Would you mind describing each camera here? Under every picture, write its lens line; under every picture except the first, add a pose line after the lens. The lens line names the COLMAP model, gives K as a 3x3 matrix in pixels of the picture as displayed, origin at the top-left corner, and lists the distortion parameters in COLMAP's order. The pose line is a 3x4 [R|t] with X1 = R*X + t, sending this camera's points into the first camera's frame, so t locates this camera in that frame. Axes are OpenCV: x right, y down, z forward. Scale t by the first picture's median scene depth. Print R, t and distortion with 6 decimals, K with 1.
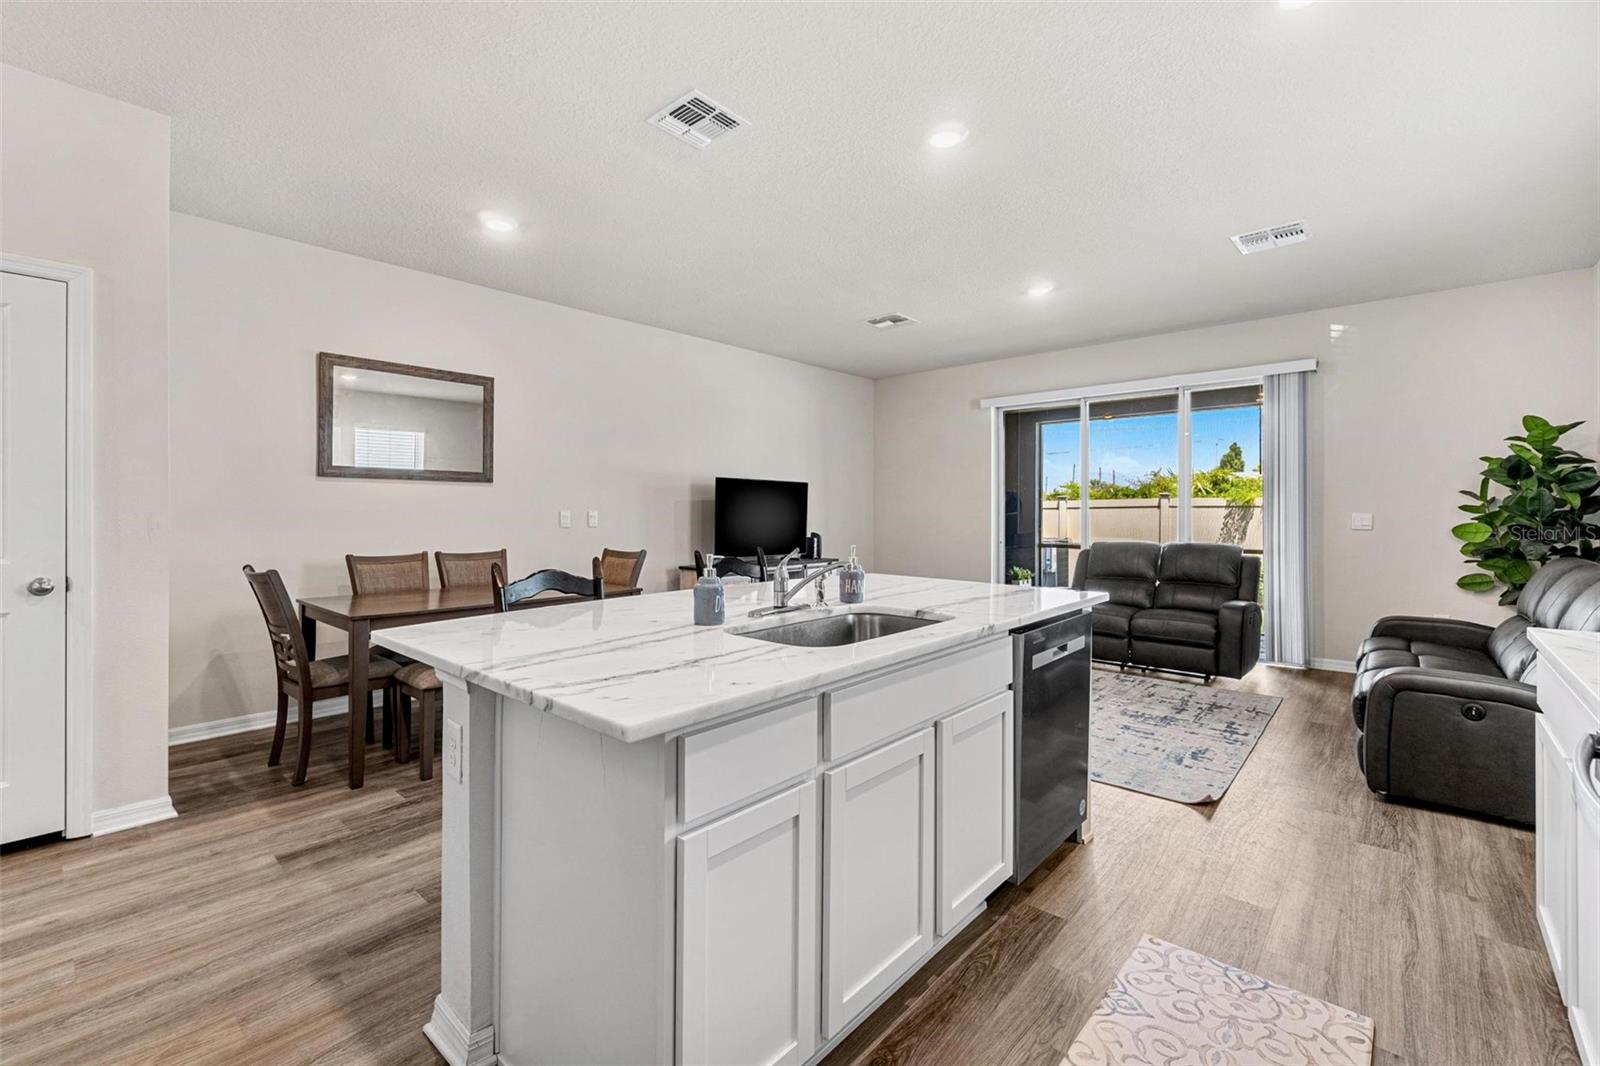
lens RADIAL K [[692.3, 0, 791.9], [0, 692.3, 509.7], [0, 0, 1]] dist [-0.006713, 0.001577]
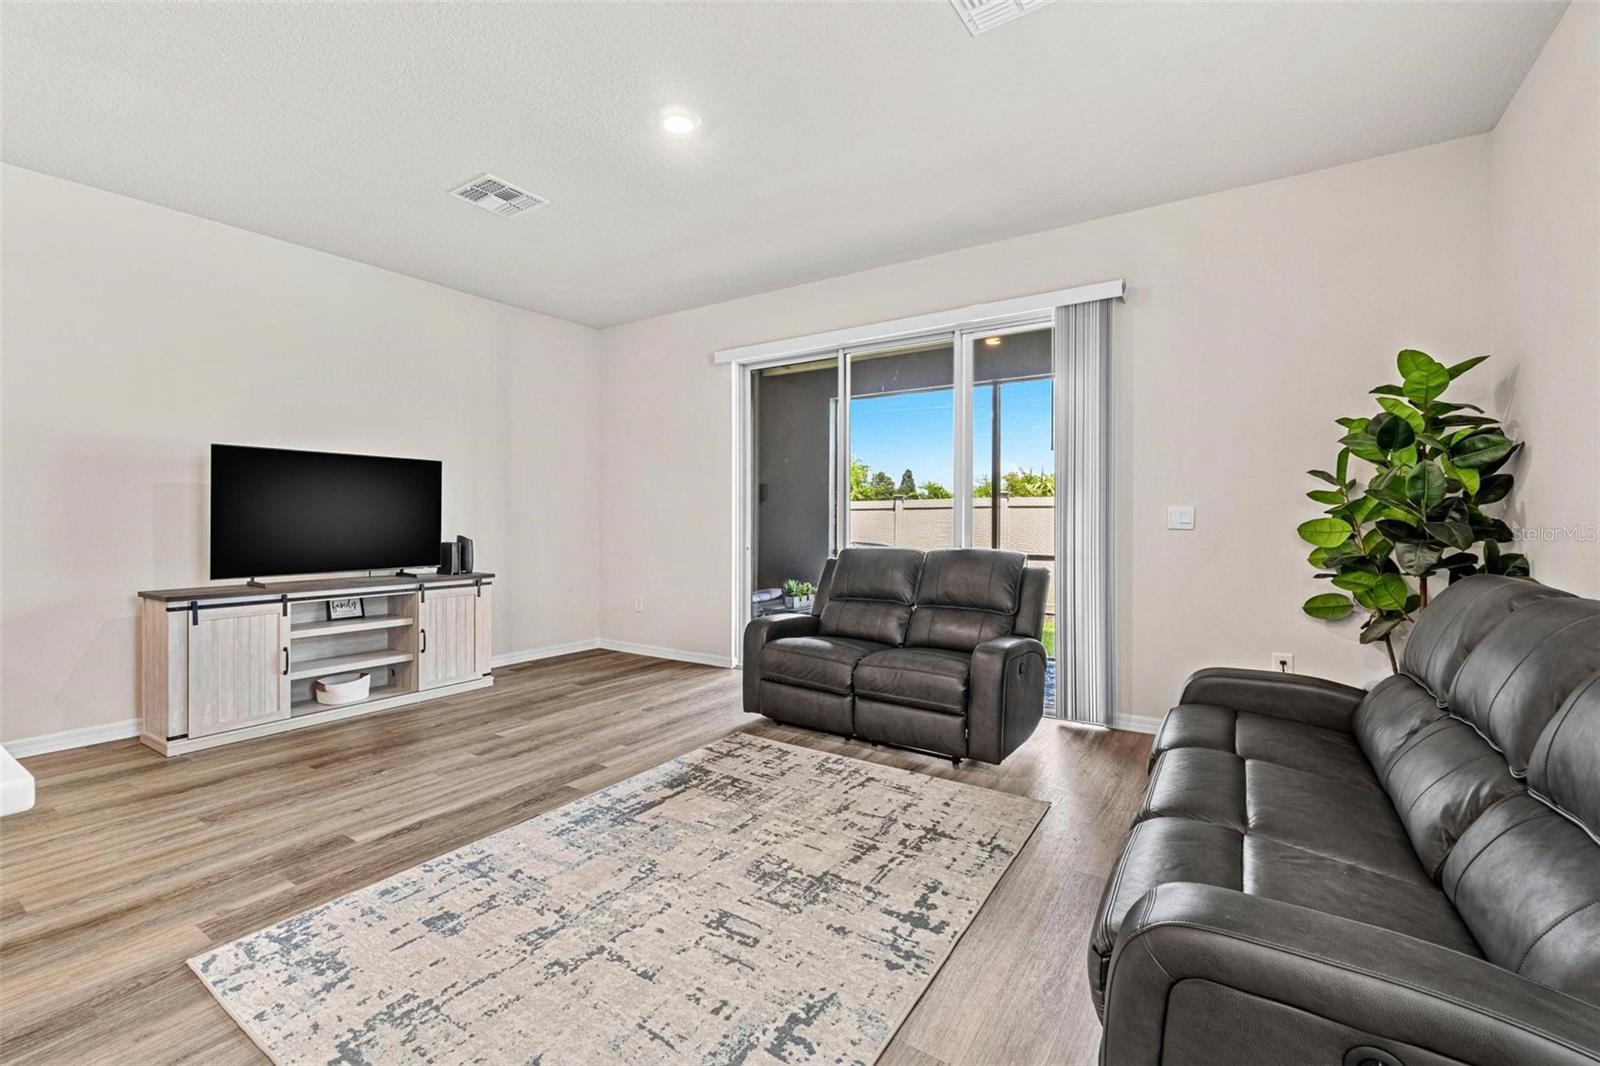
lens RADIAL K [[692.3, 0, 794.2], [0, 692.3, 522.0], [0, 0, 1]] dist [-0.006713, 0.001577]
pose [[0.989767, 0.001054, 0.142692, 0.397722], [-0.002523, 0.999946, 0.010117, 0.018134], [-0.142673, -0.010374, 0.989715, 0.427389]]
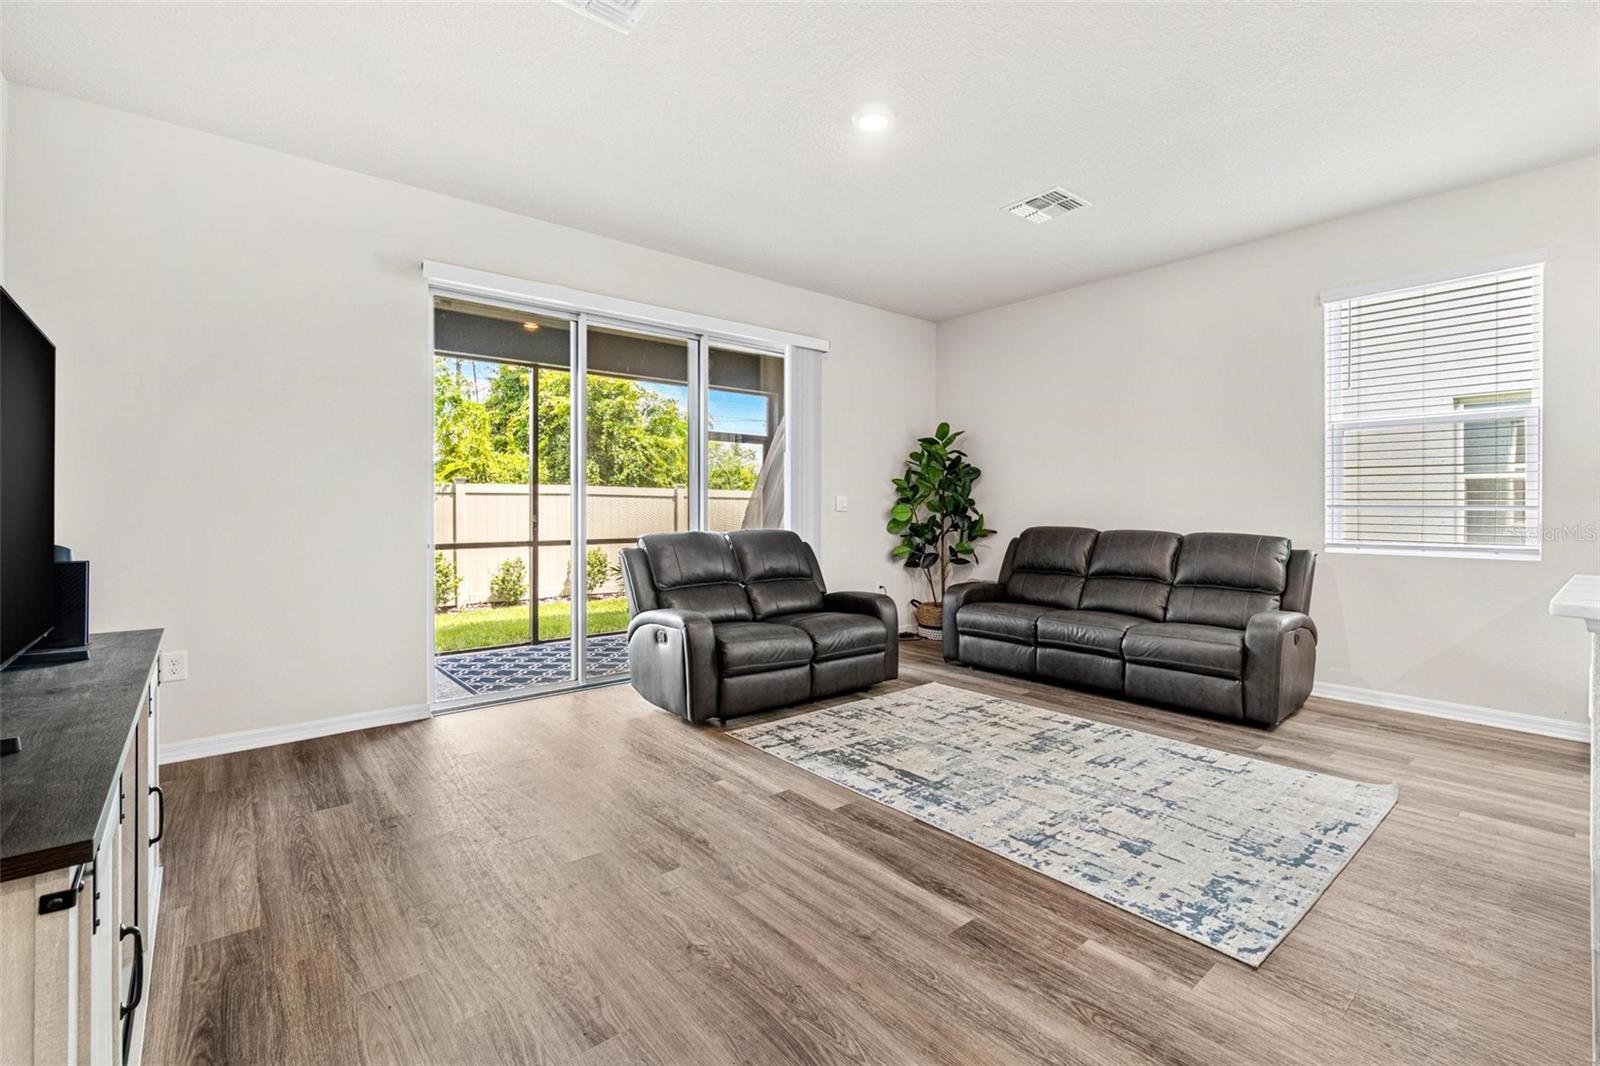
lens RADIAL K [[692.3, 0, 803.5], [0, 692.3, 509.2], [0, 0, 1]] dist [-0.006713, 0.001577]
pose [[0.144810, -0.001675, 0.989458, -0.277582], [-0.005589, 0.999981, 0.002511, 0.027042], [-0.989444, -0.005893, 0.144798, 1.039322]]
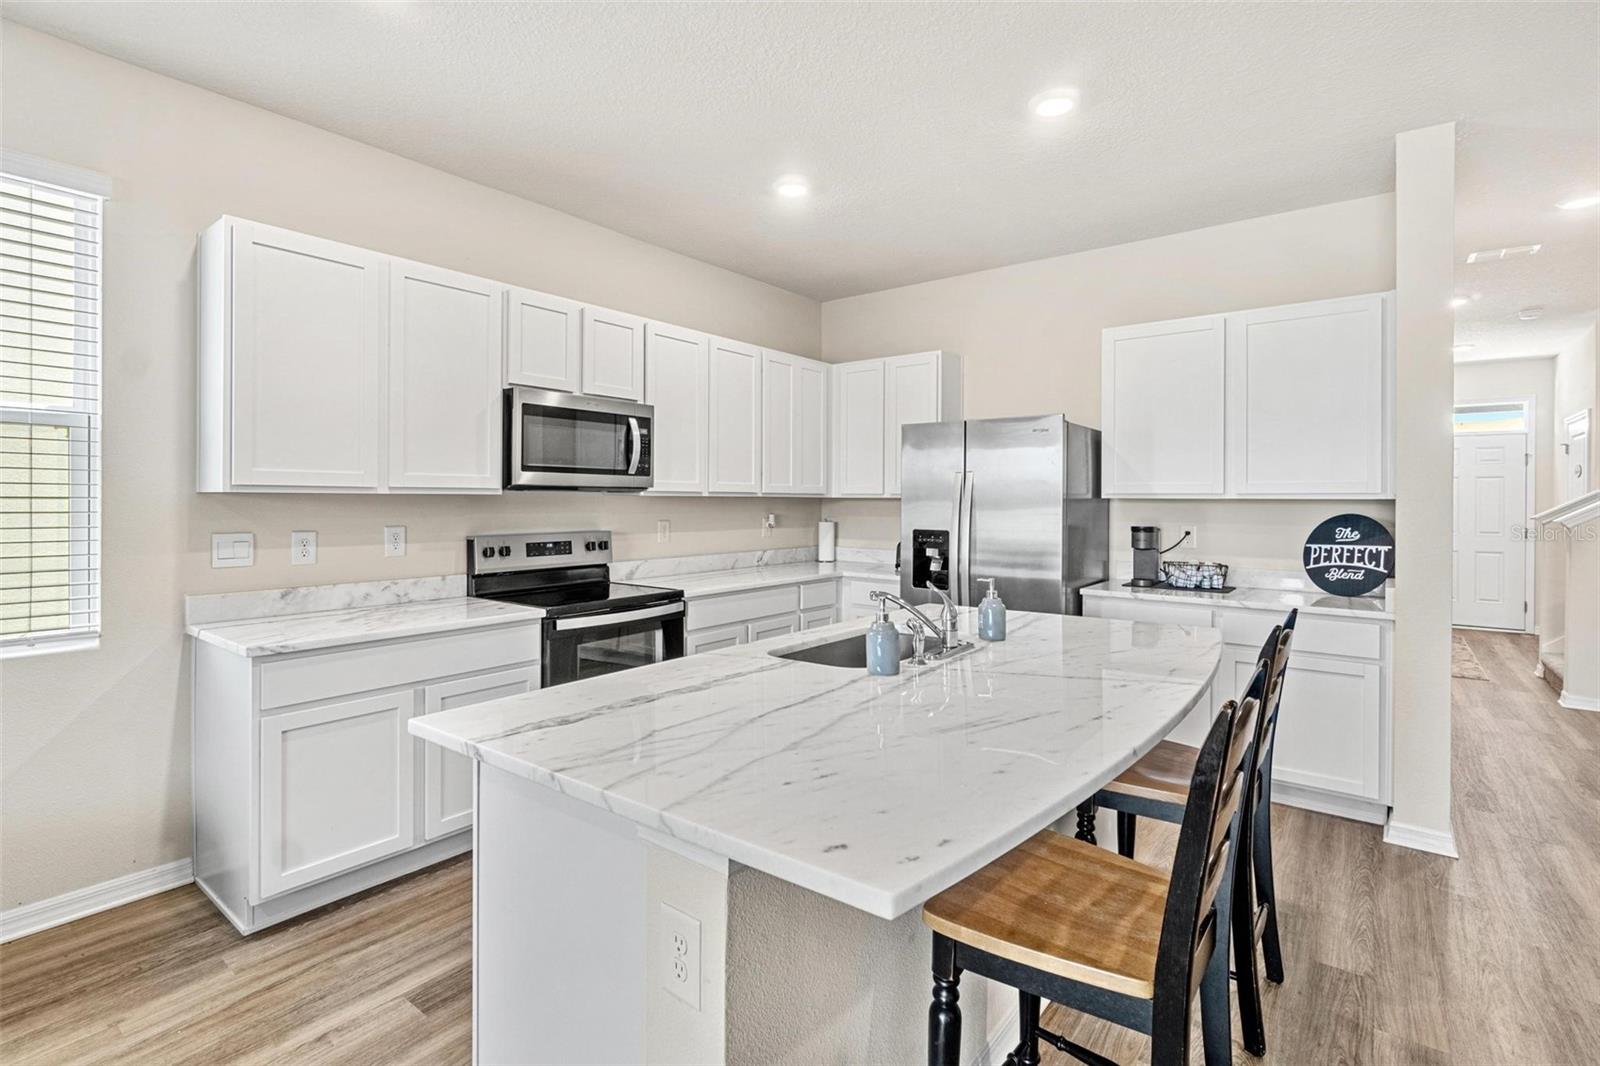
lens RADIAL K [[747.1, 0, 798.1], [0, 747.1, 501.1], [0, 0, 1]] dist [-0.005423, 0.002646]
pose [[-0.997351, -0.004473, -0.072607, 0.120876], [-0.004502, 0.999990, 0.000233, -0.026264], [0.072605, 0.000560, -0.997361, 0.920776]]
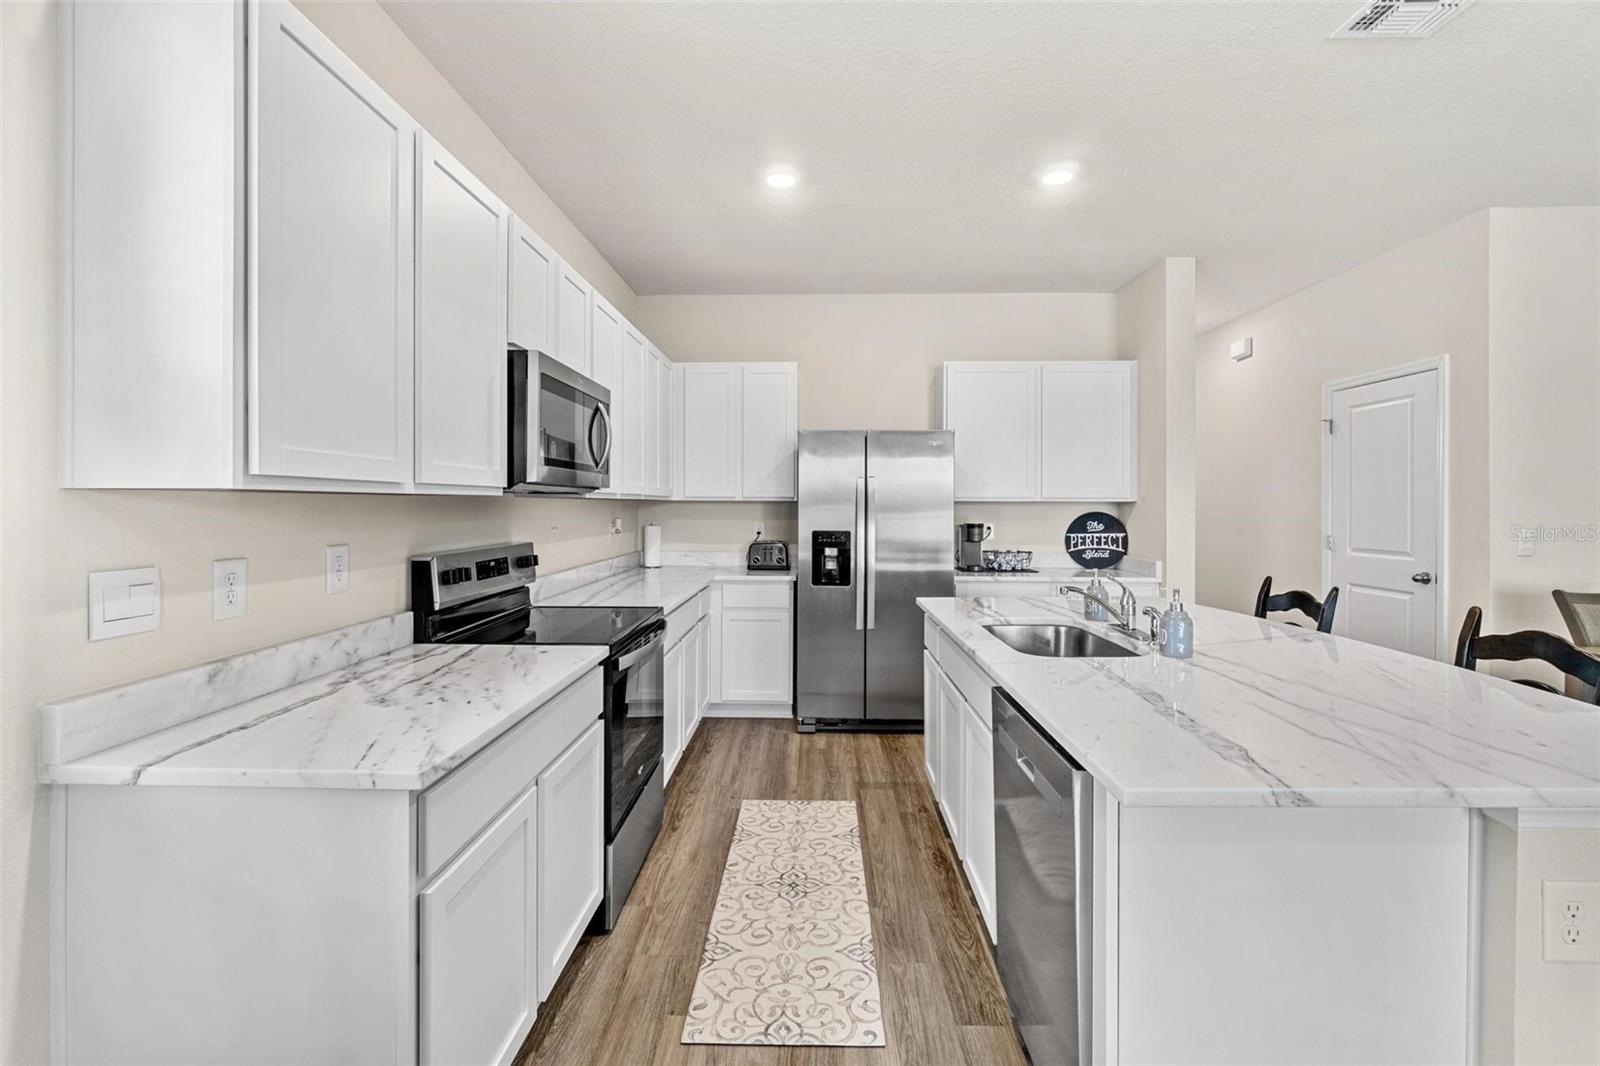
lens RADIAL K [[692.3, 0, 798.2], [0, 692.3, 508.3], [0, 0, 1]] dist [-0.006713, 0.001577]
pose [[-0.762548, 0.002020, -0.646929, 0.498232], [-0.000361, 0.999994, 0.003548, -0.024055], [0.646932, 0.002939, -0.762542, 0.687227]]
